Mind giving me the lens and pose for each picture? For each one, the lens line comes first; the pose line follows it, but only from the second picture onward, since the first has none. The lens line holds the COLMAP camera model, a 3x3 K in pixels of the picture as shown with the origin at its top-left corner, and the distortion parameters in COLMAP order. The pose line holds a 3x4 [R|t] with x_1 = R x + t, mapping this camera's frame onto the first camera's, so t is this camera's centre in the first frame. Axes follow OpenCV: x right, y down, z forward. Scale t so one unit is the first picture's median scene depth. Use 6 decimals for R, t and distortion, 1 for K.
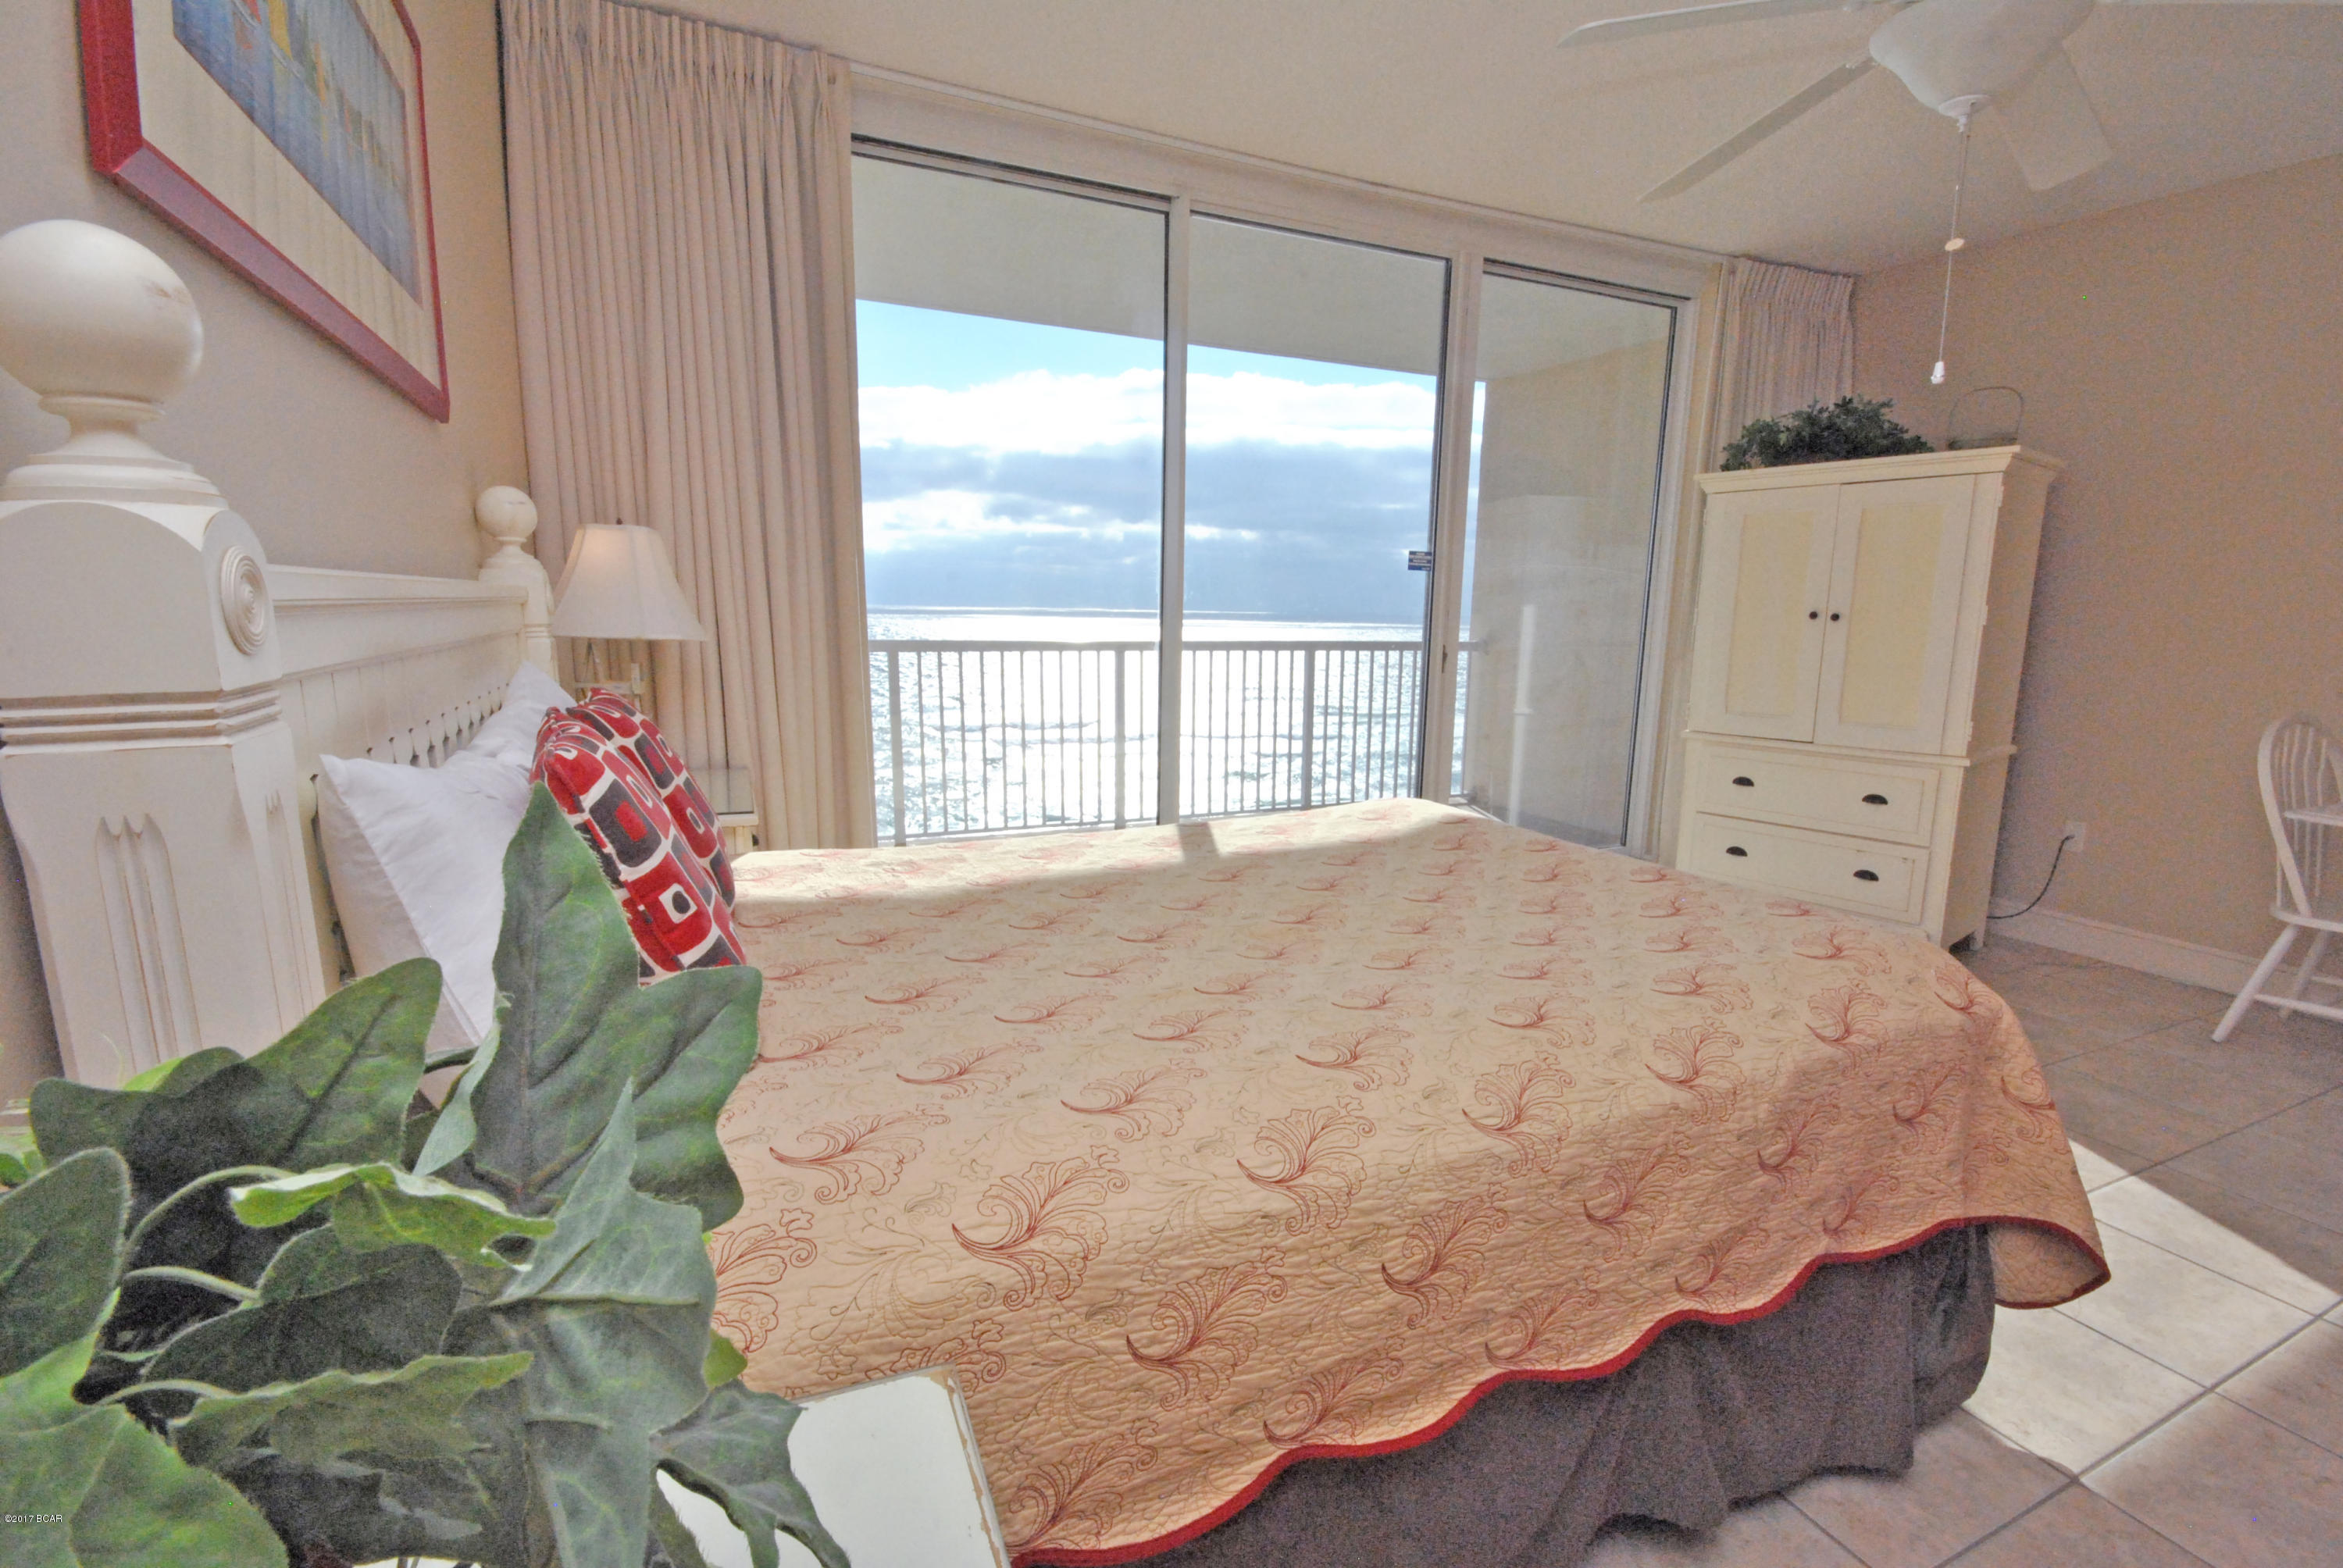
lens RADIAL K [[1038.6, 0, 1175.7], [0, 1038.6, 777.9], [0, 0, 1]] dist [-0.001871, -0.000211]
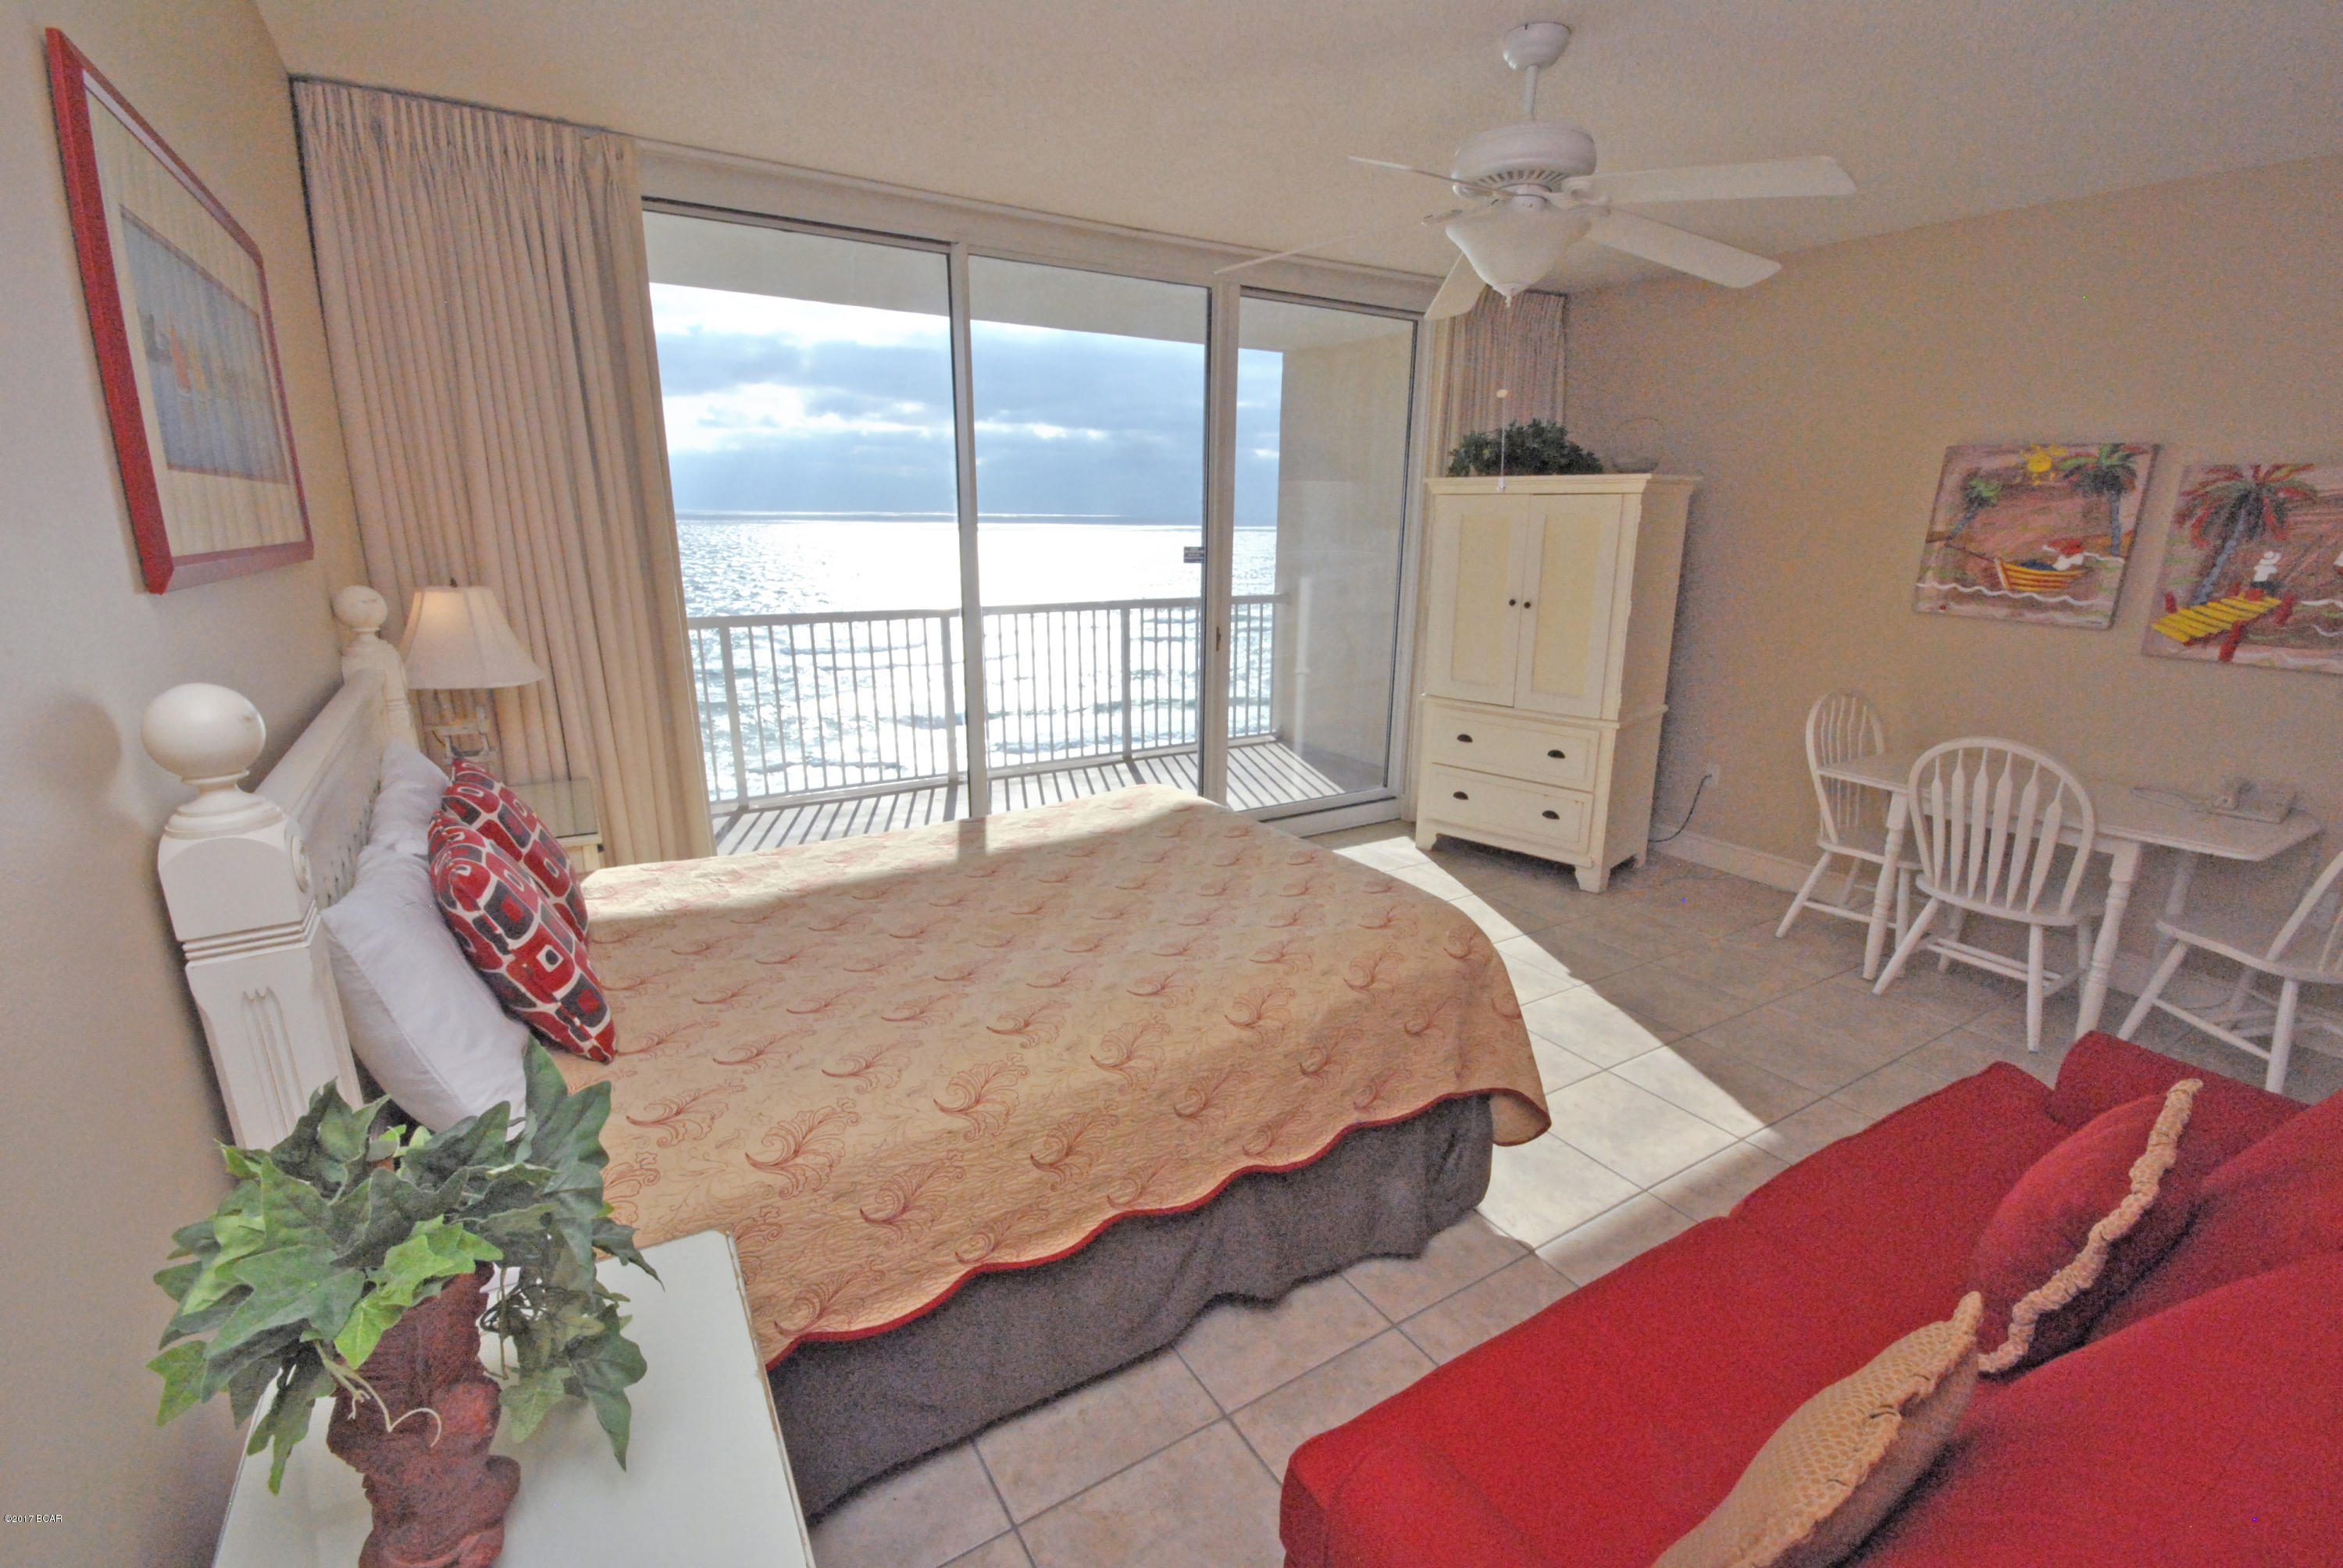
lens RADIAL K [[1033.6, 0, 1171.5], [0, 1033.6, 784.0], [0, 0, 1]] dist [0.009473, -0.013477]
pose [[0.991994, -0.037696, 0.120527, 0.185094], [0.026332, 0.995174, 0.094527, -0.194079], [-0.123508, -0.090596, 0.988199, -0.436676]]
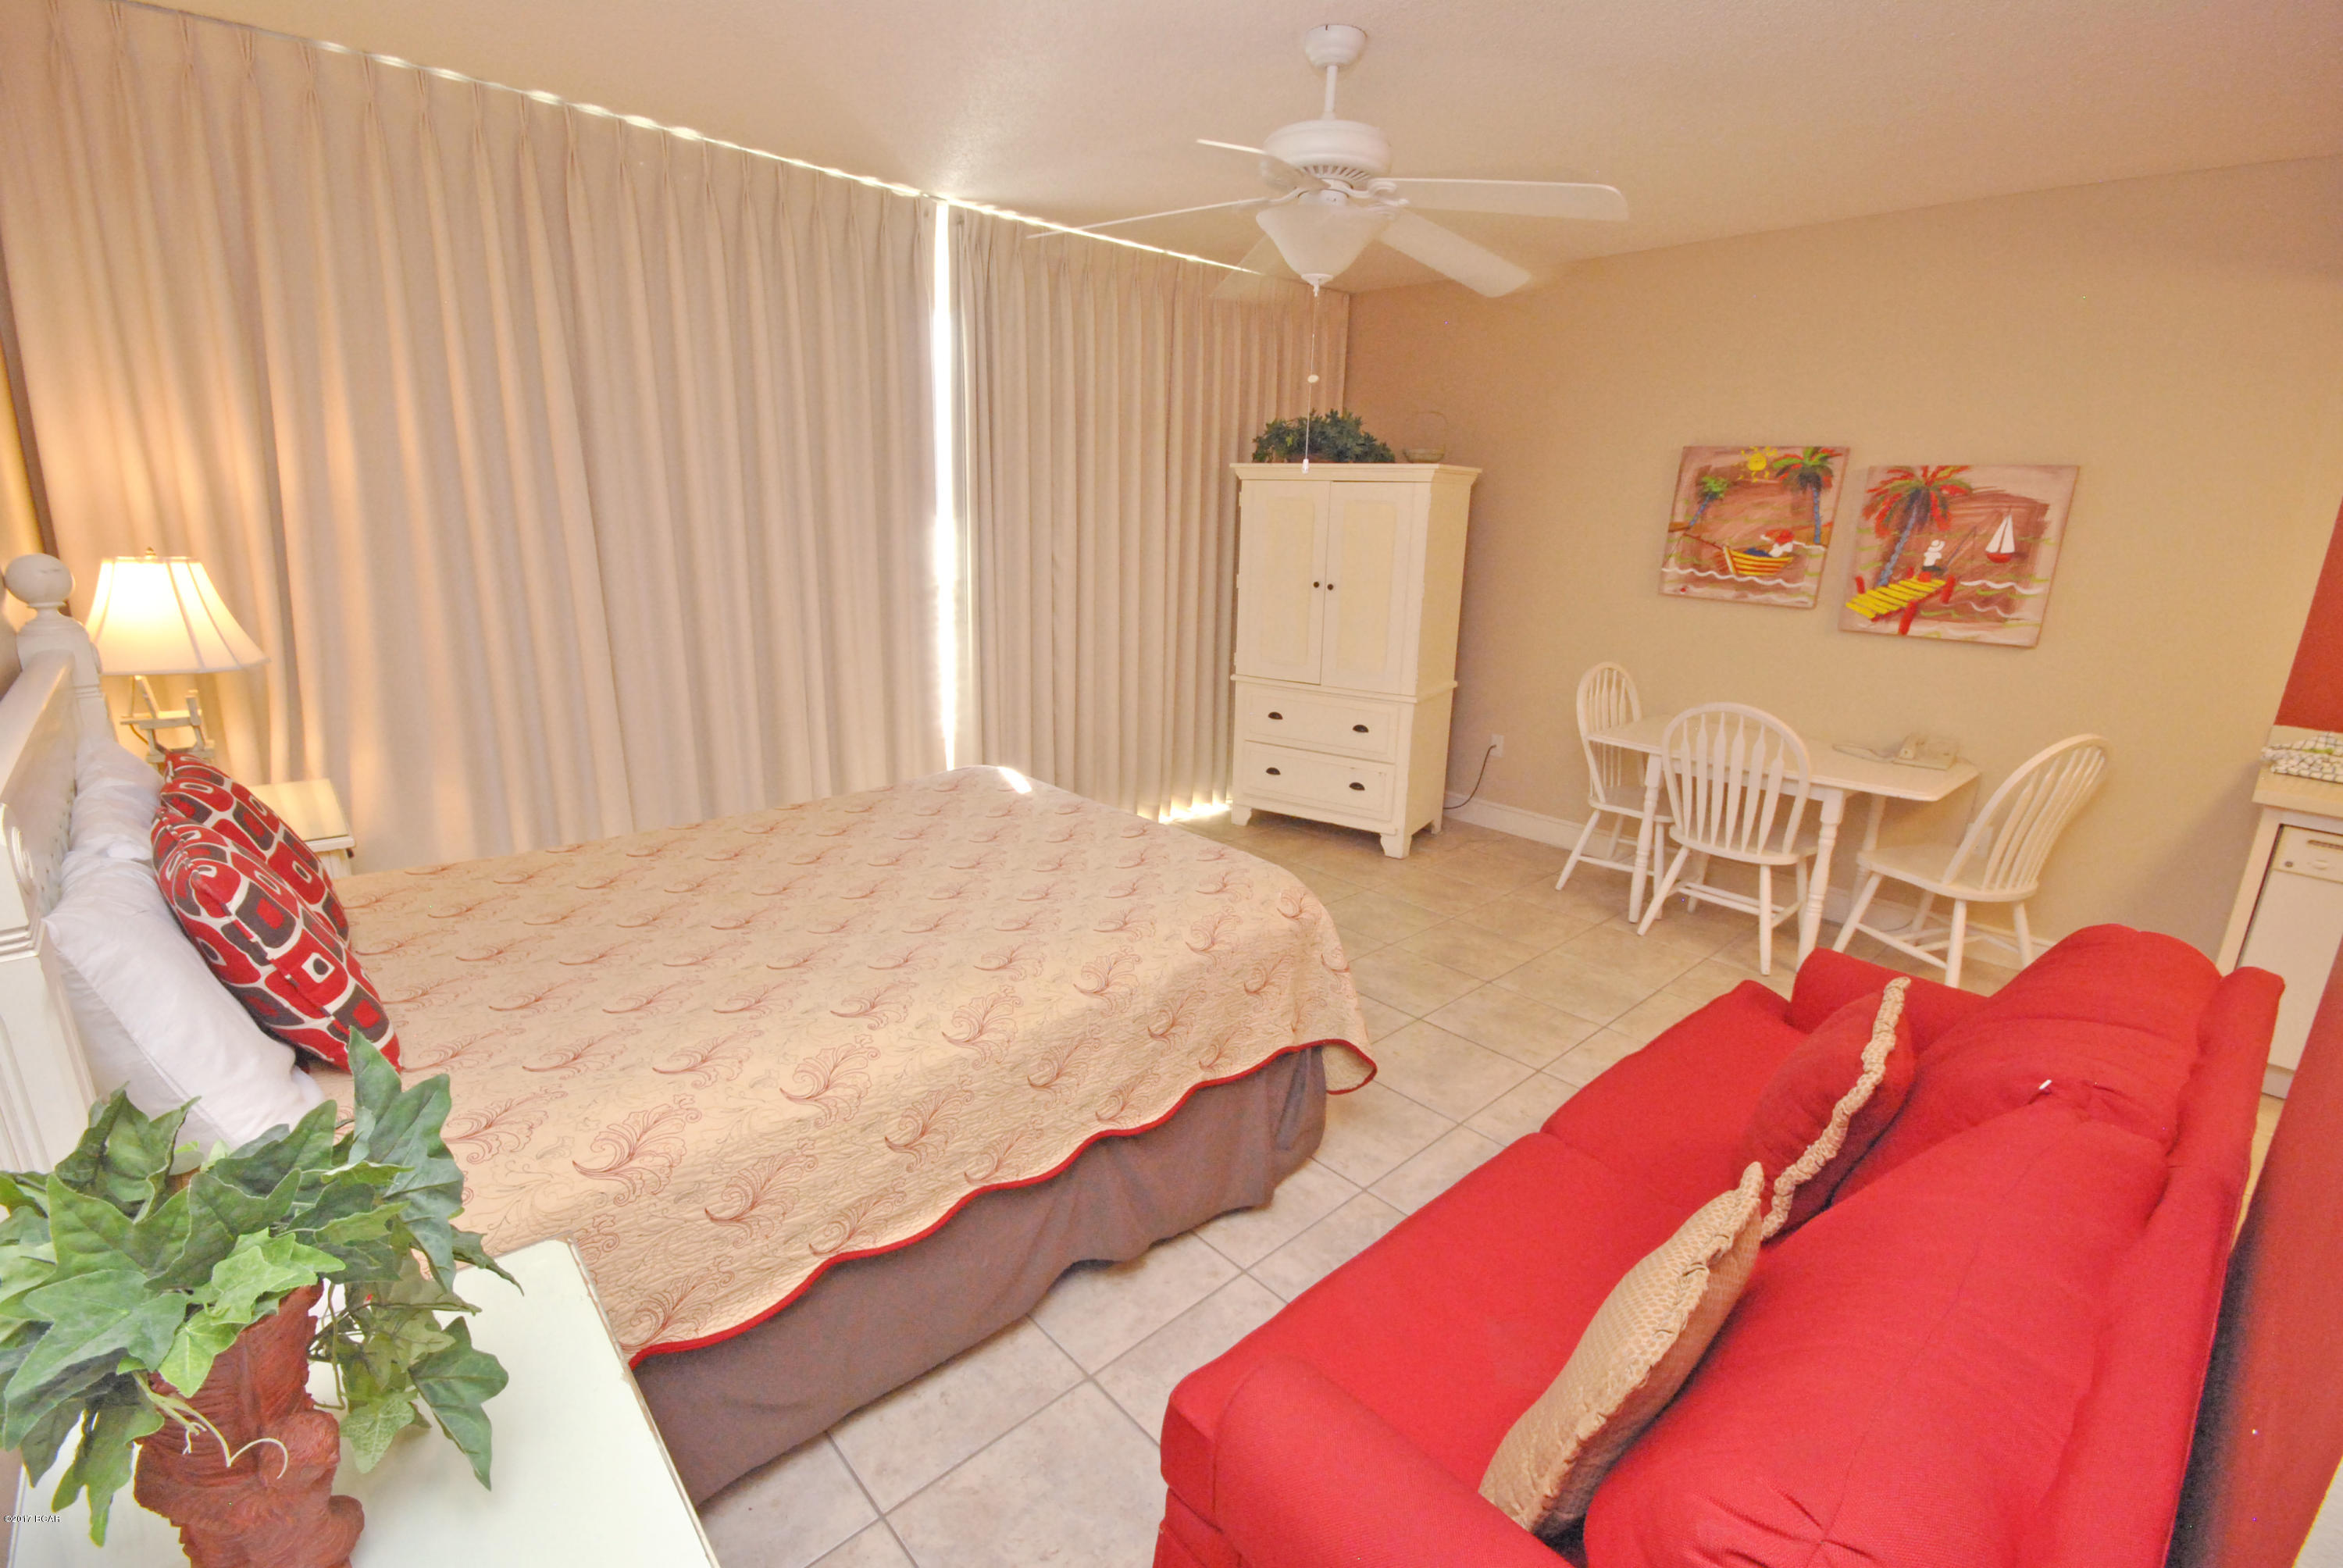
lens RADIAL K [[1035.5, 0, 1176.0], [0, 1035.5, 783.4], [0, 0, 1]] dist [0.001688, -0.004049]
pose [[0.949310, -0.070533, 0.306326, 0.132271], [0.038029, 0.993113, 0.110815, -0.171349], [-0.312032, -0.093549, 0.945455, -0.442608]]
